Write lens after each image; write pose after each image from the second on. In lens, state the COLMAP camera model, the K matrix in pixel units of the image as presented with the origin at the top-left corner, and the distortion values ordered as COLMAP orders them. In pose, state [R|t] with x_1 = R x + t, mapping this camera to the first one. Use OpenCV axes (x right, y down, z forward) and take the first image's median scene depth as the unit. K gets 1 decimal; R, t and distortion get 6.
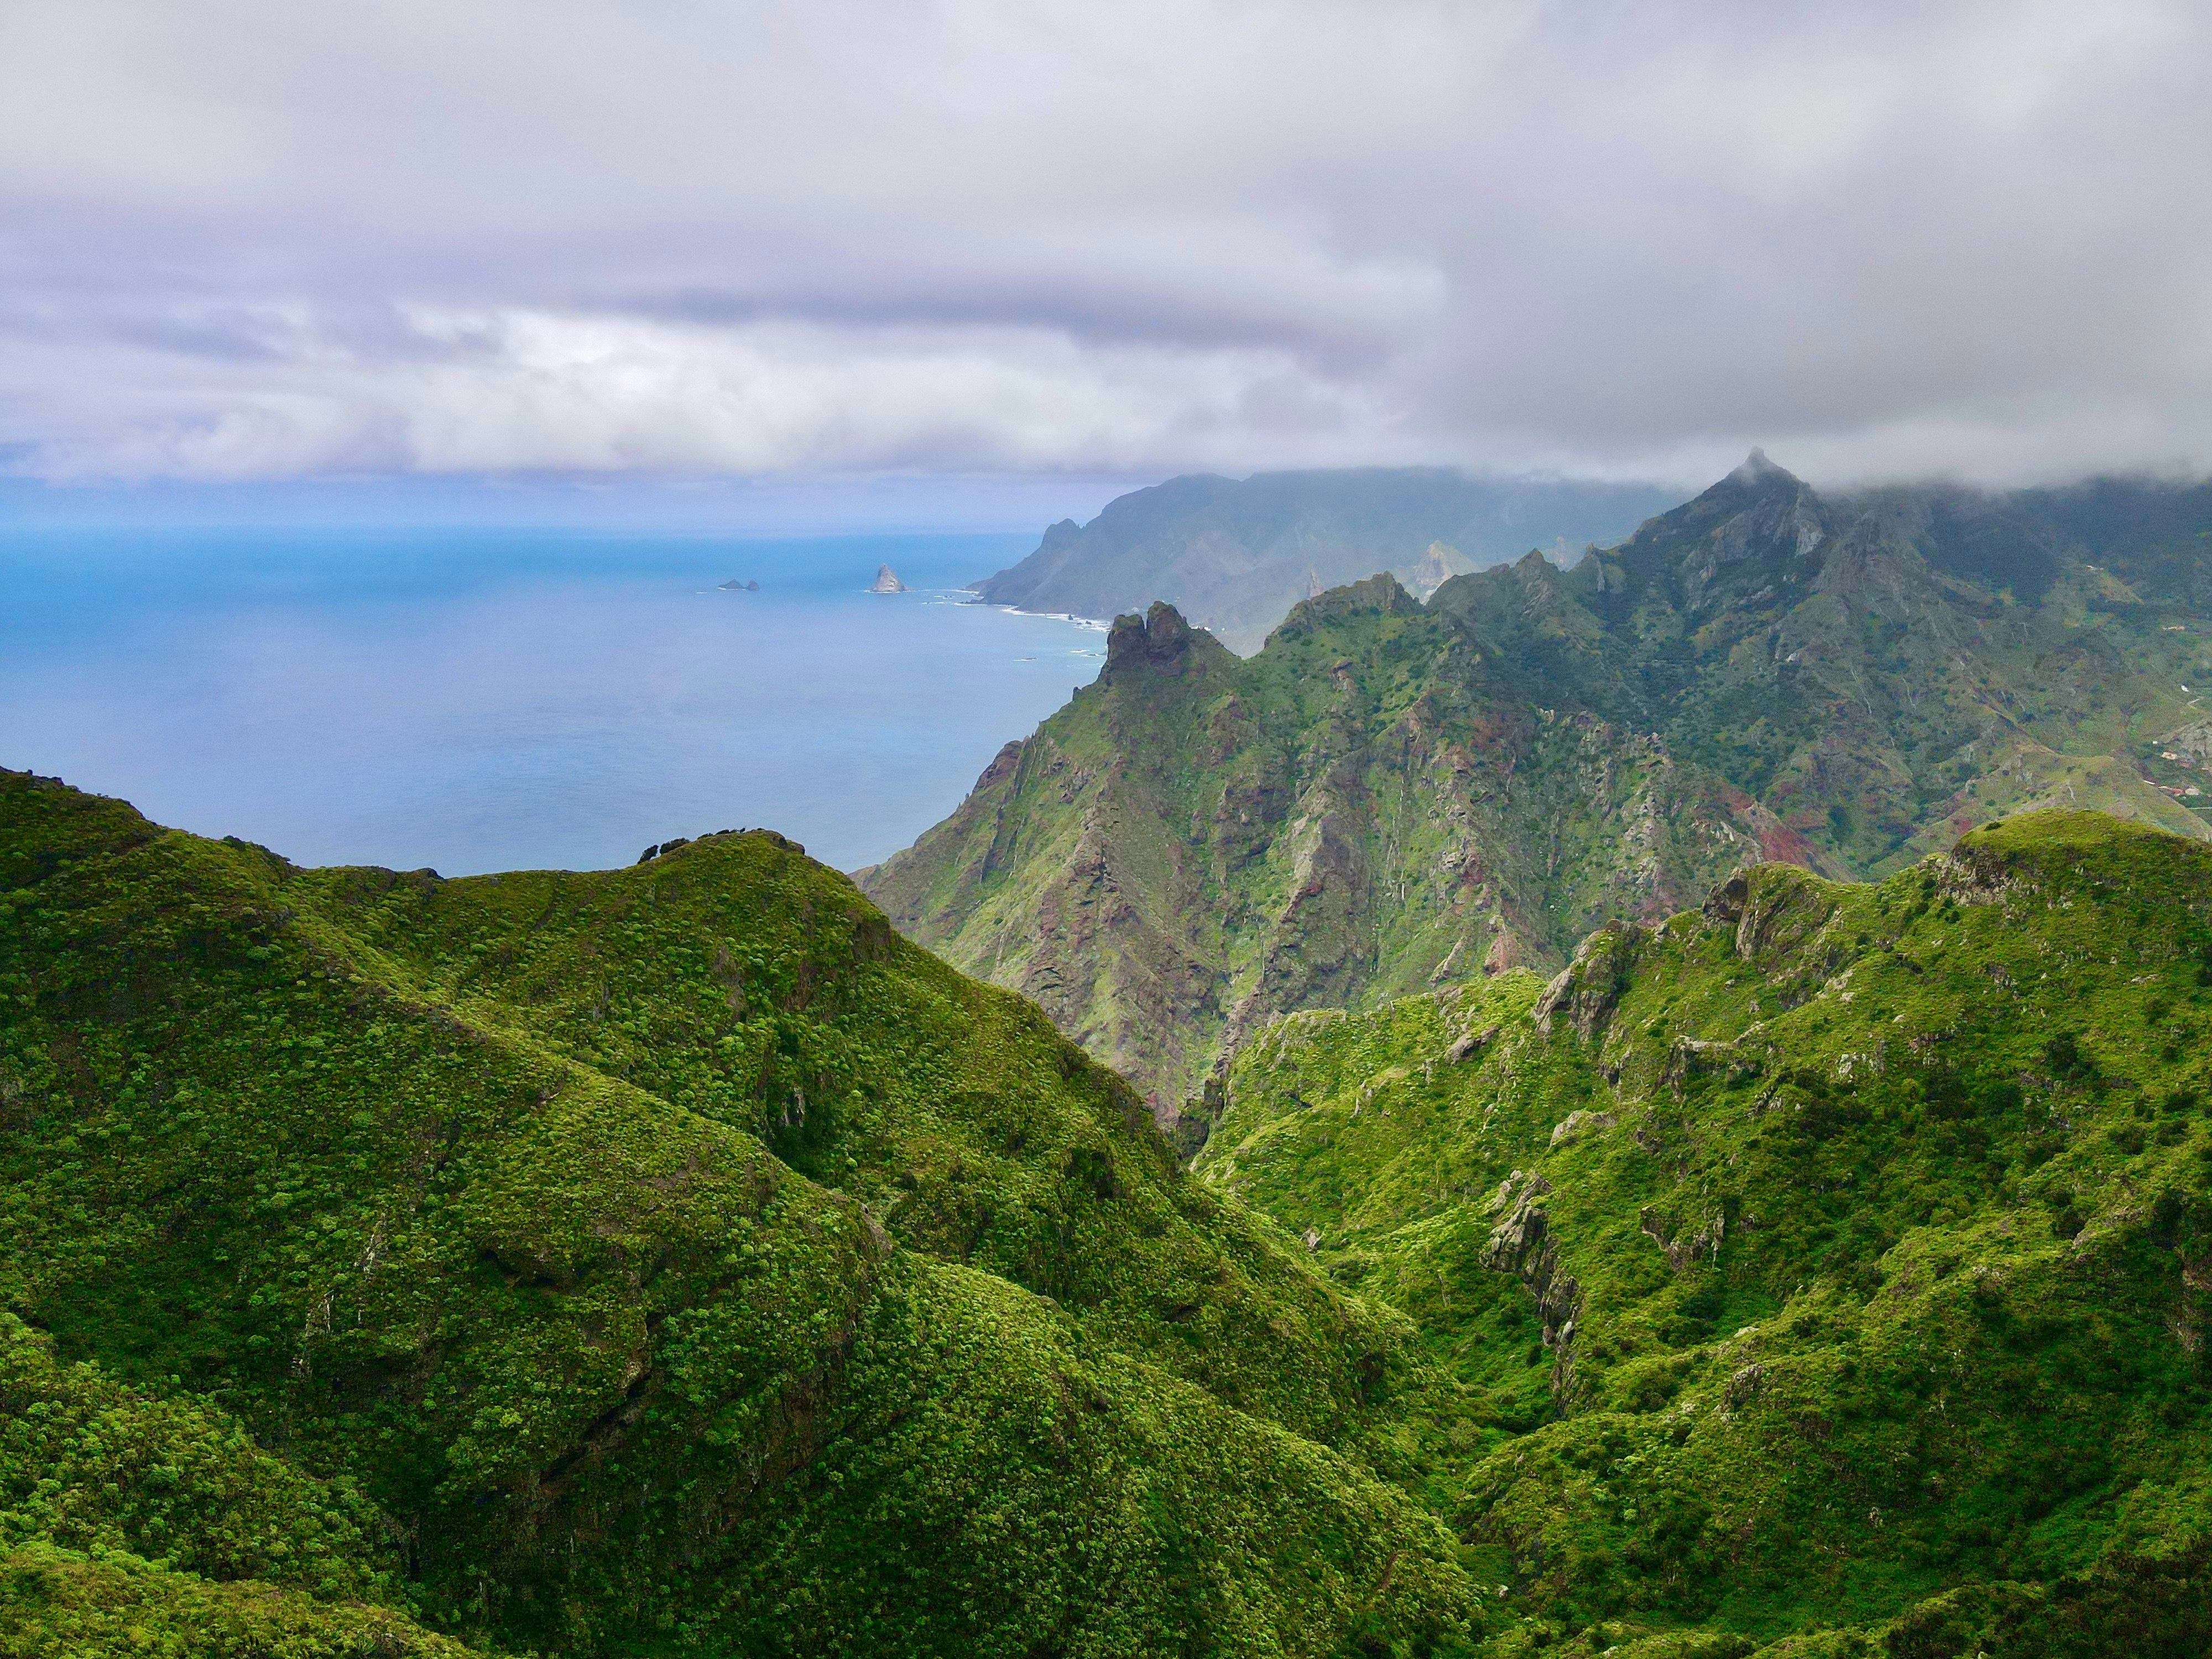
lens RADIAL K [[1609.0, 0, 1092.3], [0, 1609.0, 825.6], [0, 0, 1]] dist [-0.003476, 0.025294]
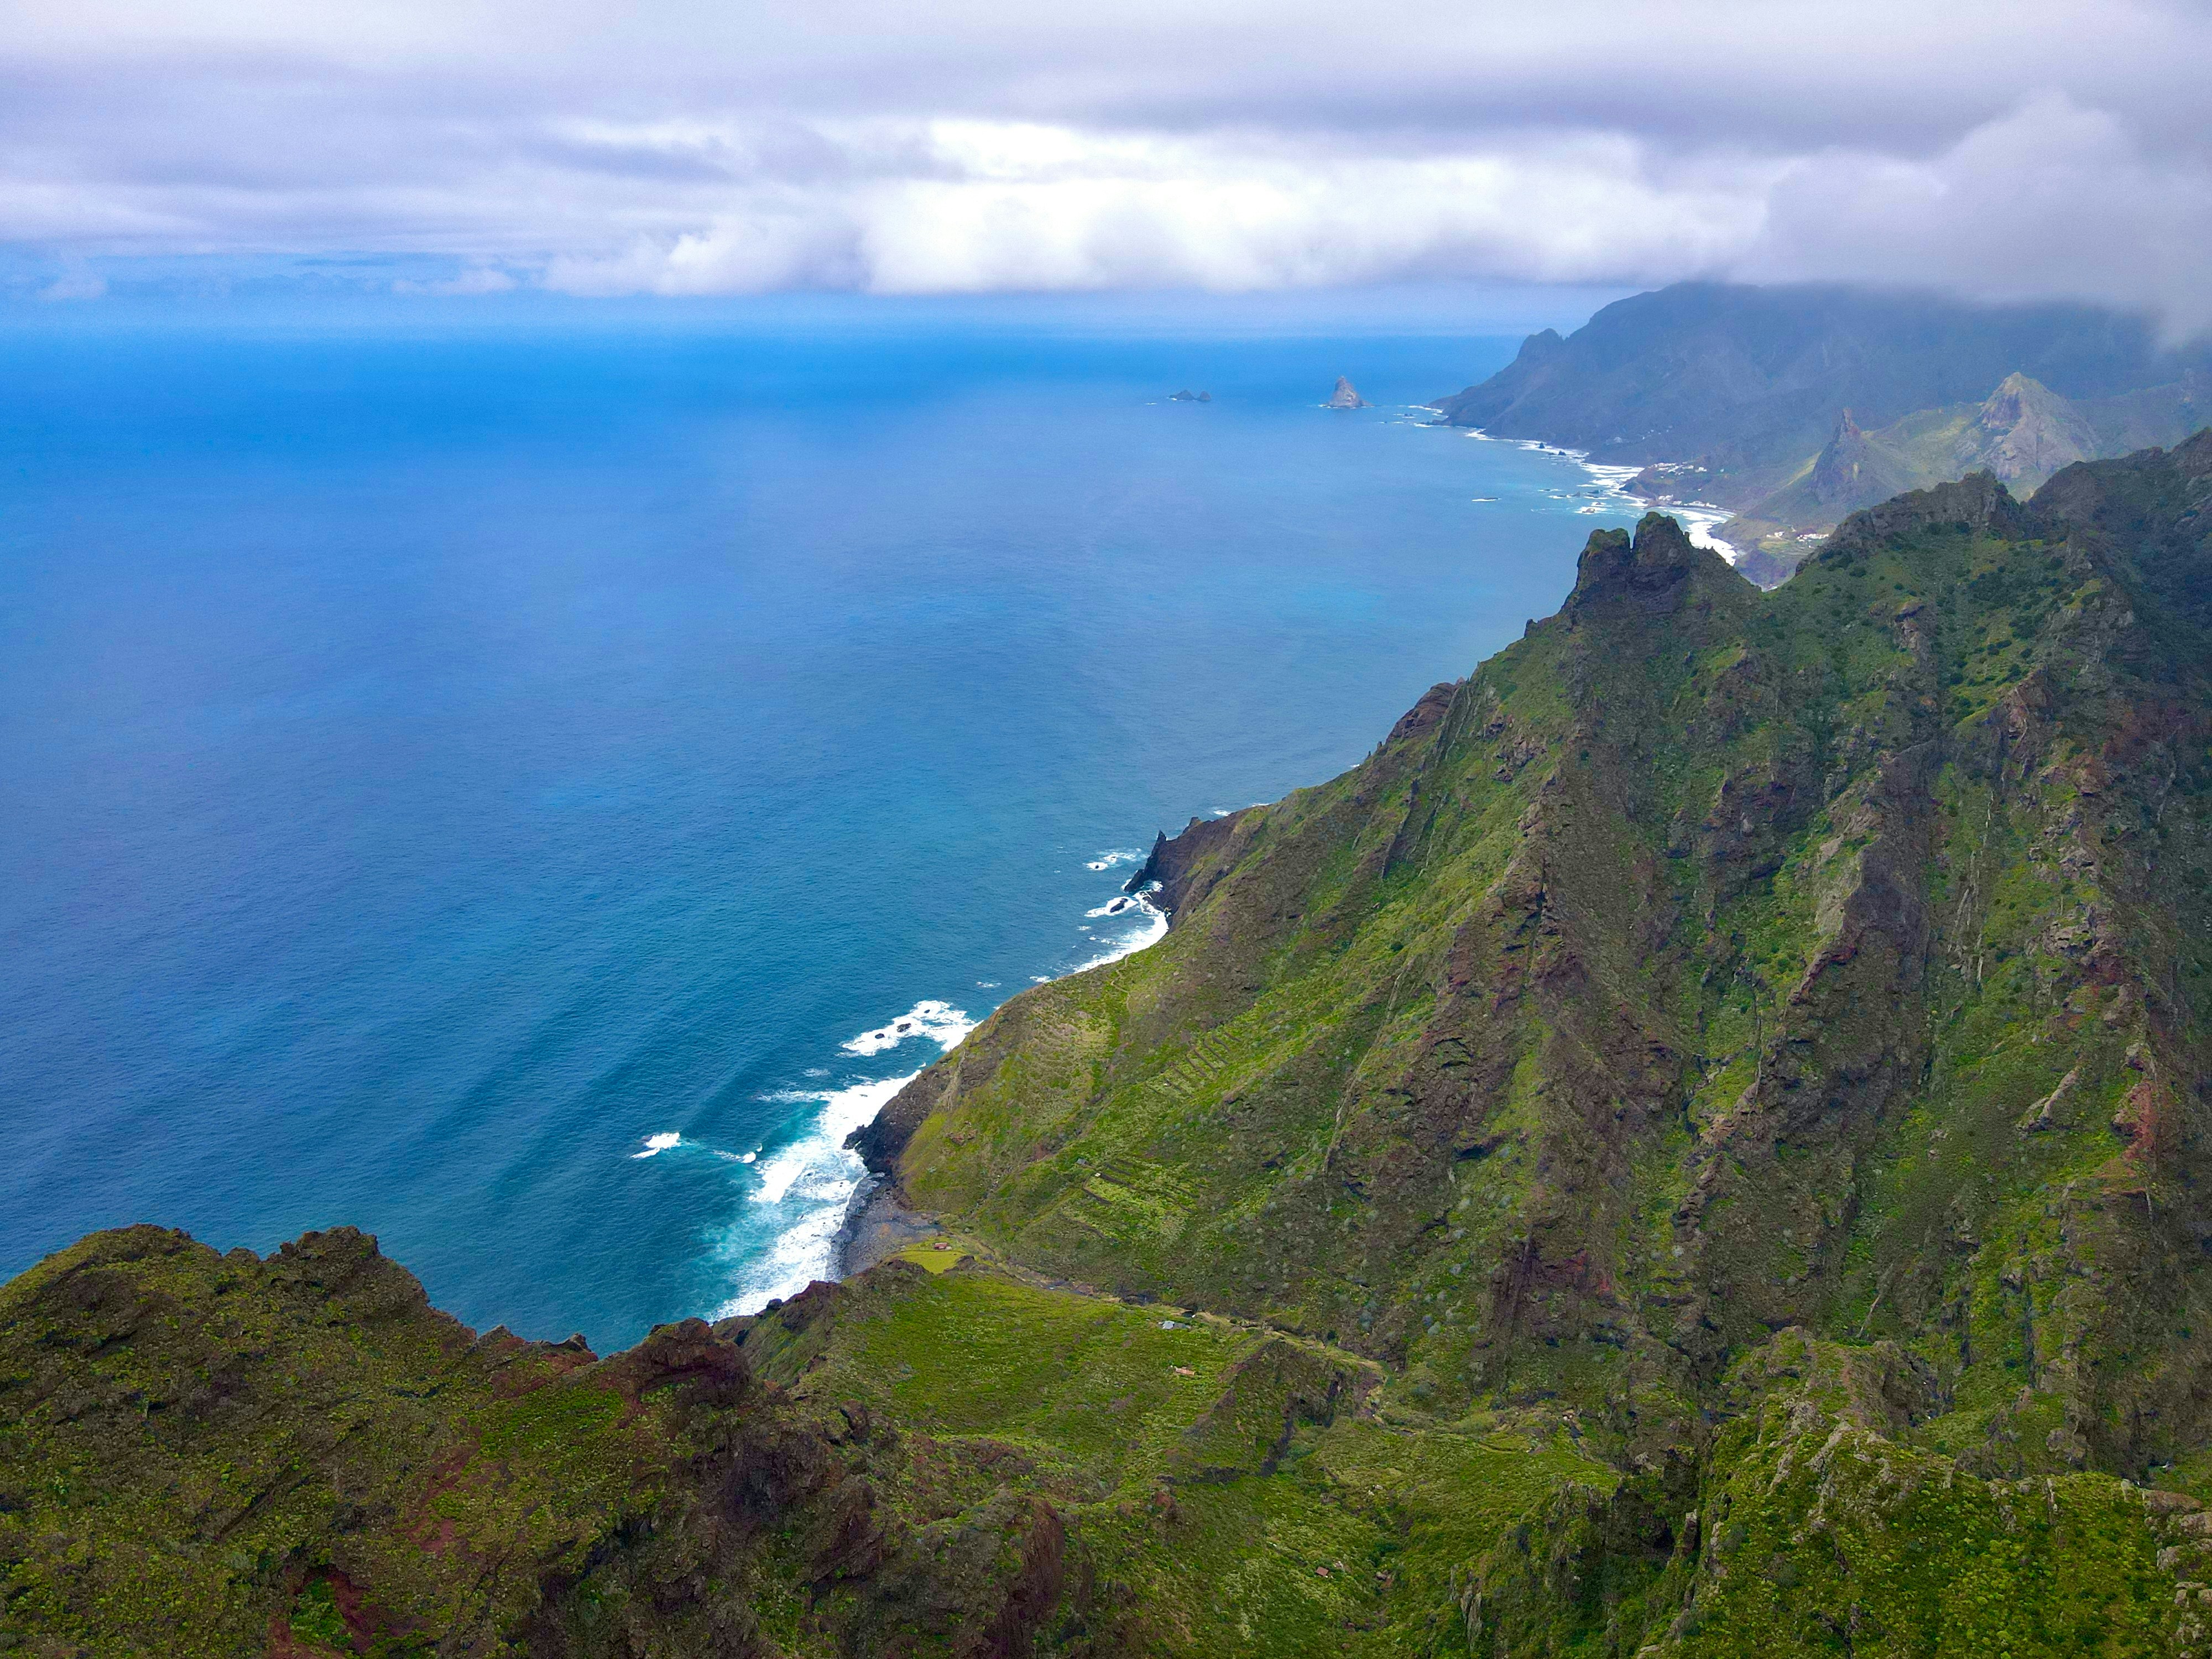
lens RADIAL K [[1609.0, 0, 1092.3], [0, 1609.0, 825.6], [0, 0, 1]] dist [-0.003476, 0.025294]
pose [[0.960922, 0.087235, -0.262715, -0.000742], [-0.055406, 0.990453, 0.126225, -0.082006], [0.271218, -0.106737, 0.956581, 0.208535]]
